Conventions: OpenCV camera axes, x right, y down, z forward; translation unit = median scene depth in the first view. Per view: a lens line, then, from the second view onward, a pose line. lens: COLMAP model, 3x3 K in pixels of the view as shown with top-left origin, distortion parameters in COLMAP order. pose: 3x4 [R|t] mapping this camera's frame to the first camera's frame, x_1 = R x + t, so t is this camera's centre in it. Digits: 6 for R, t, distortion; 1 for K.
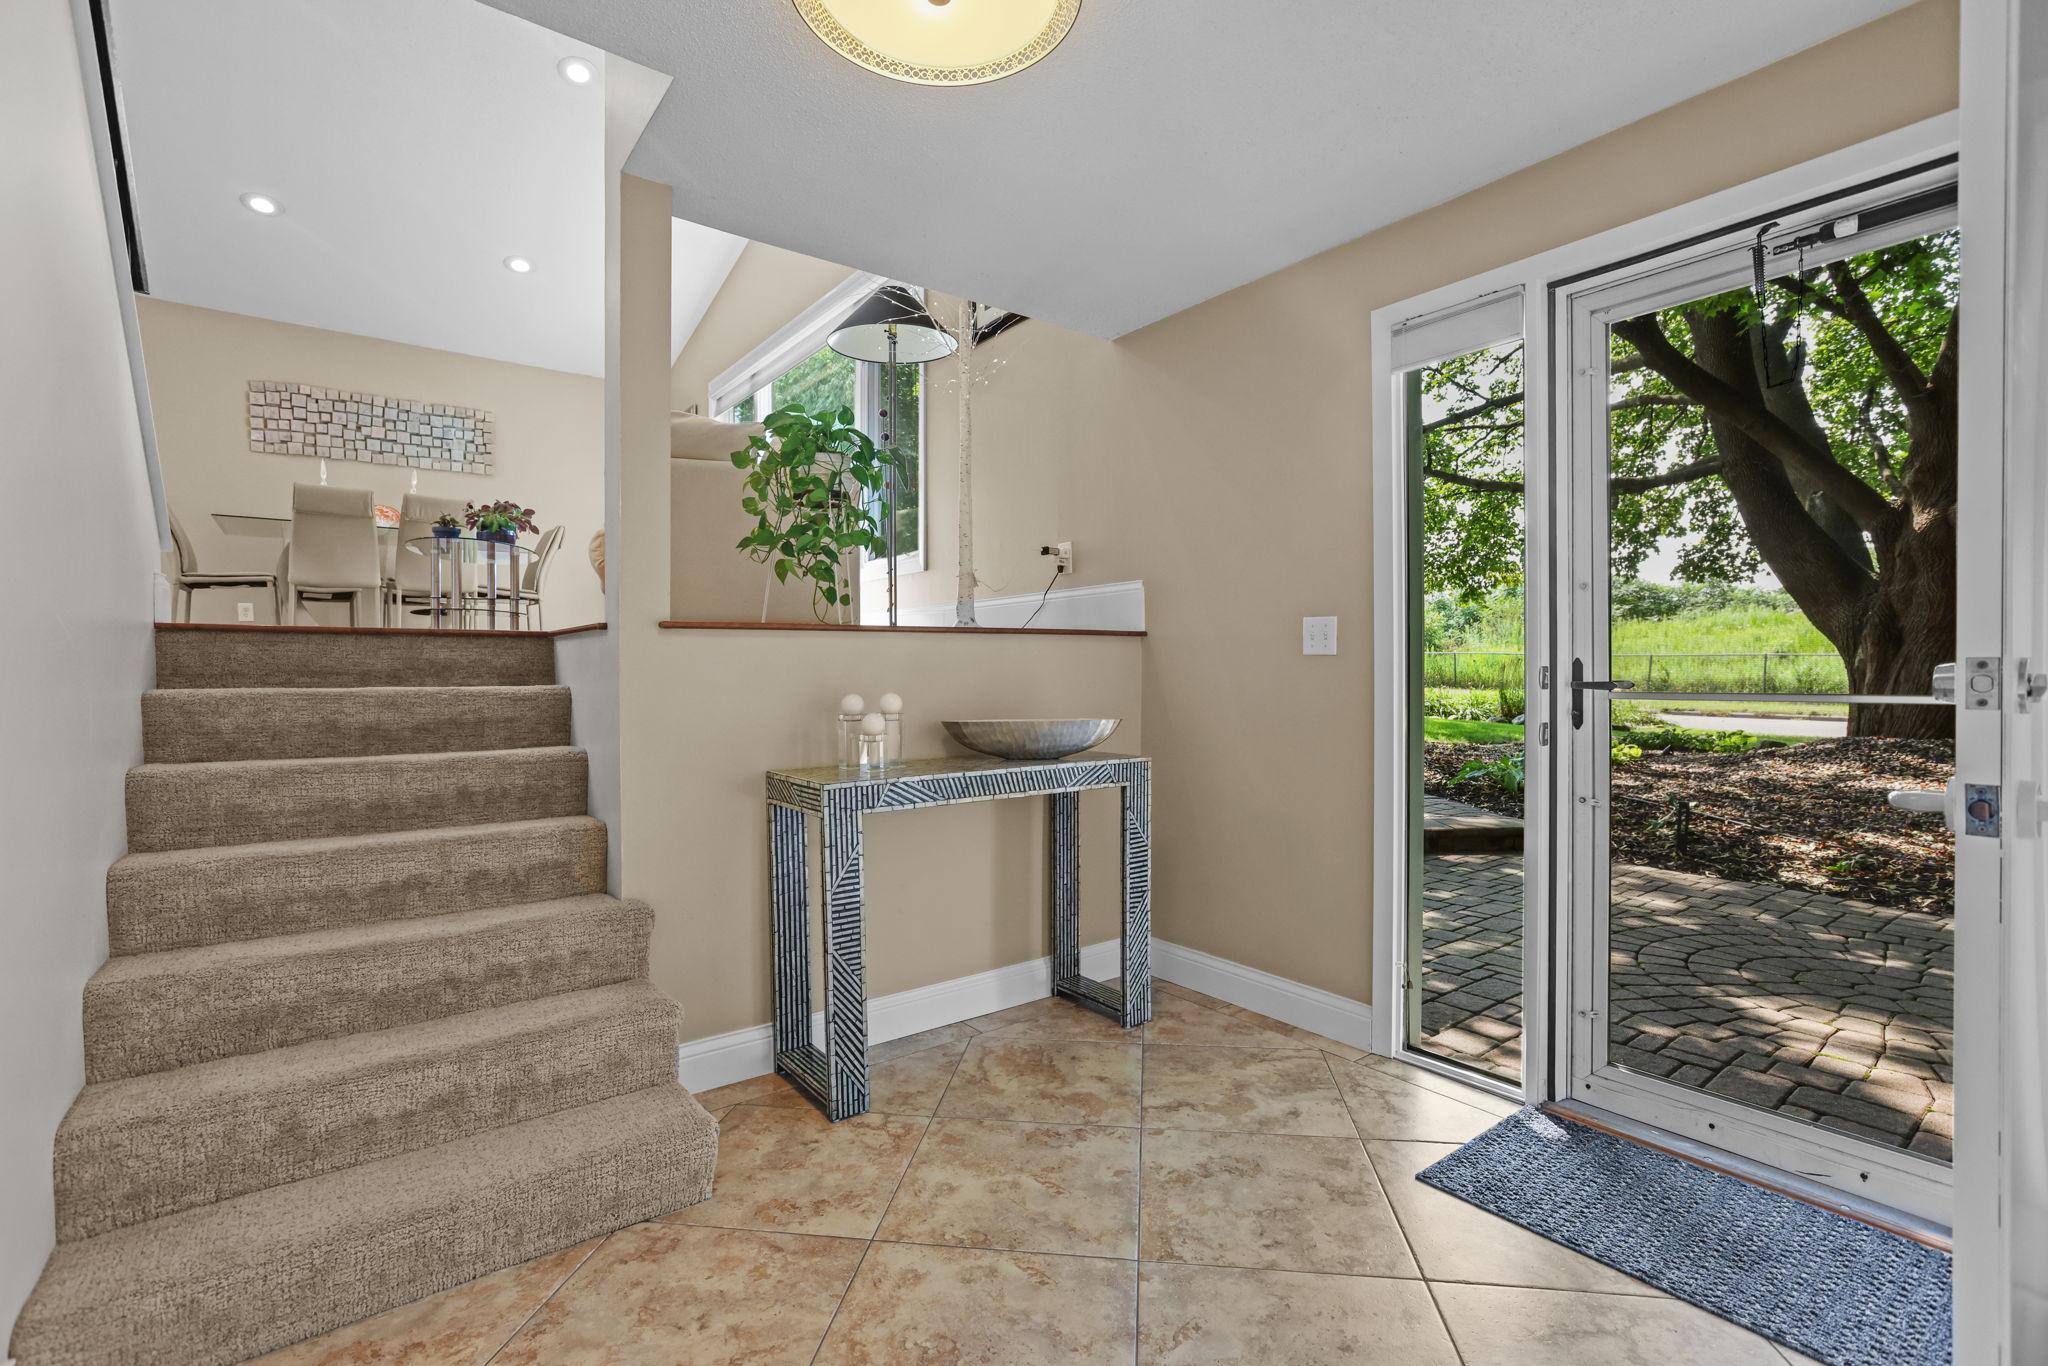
lens RADIAL K [[920.7, 0, 1035.0], [0, 920.7, 674.0], [0, 0, 1]] dist [-0.021504, 0.000842]
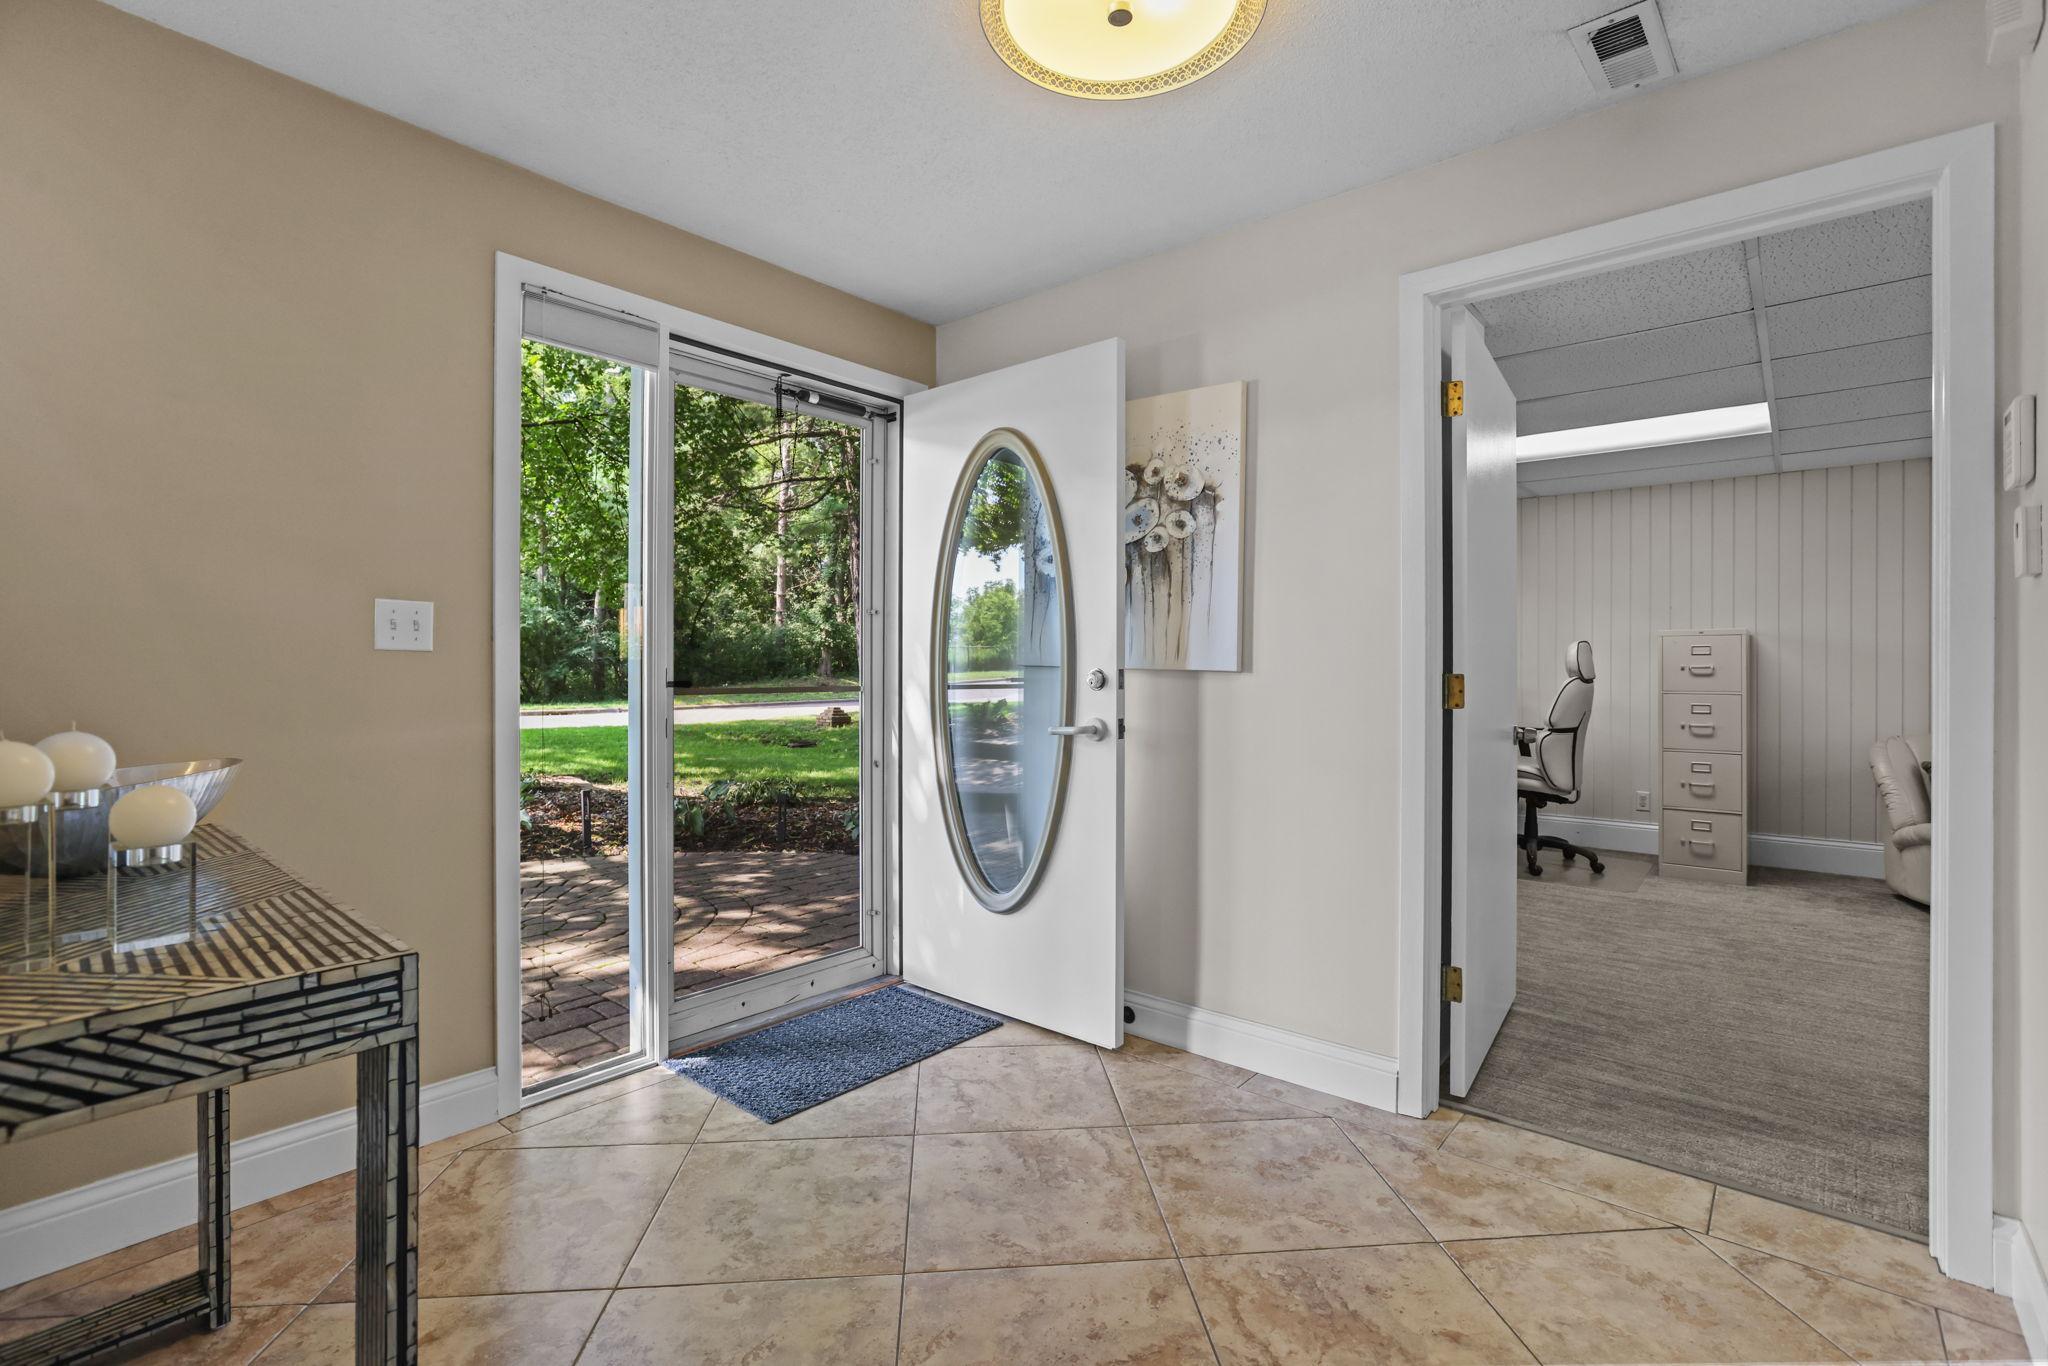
lens RADIAL K [[920.7, 0, 1035.0], [0, 920.7, 674.0], [0, 0, 1]] dist [-0.021504, 0.000842]
pose [[-0.210794, -0.003562, 0.977524, -0.731428], [-0.001160, 0.999994, 0.003394, -0.007783], [-0.977530, -0.000419, -0.210797, 0.889454]]
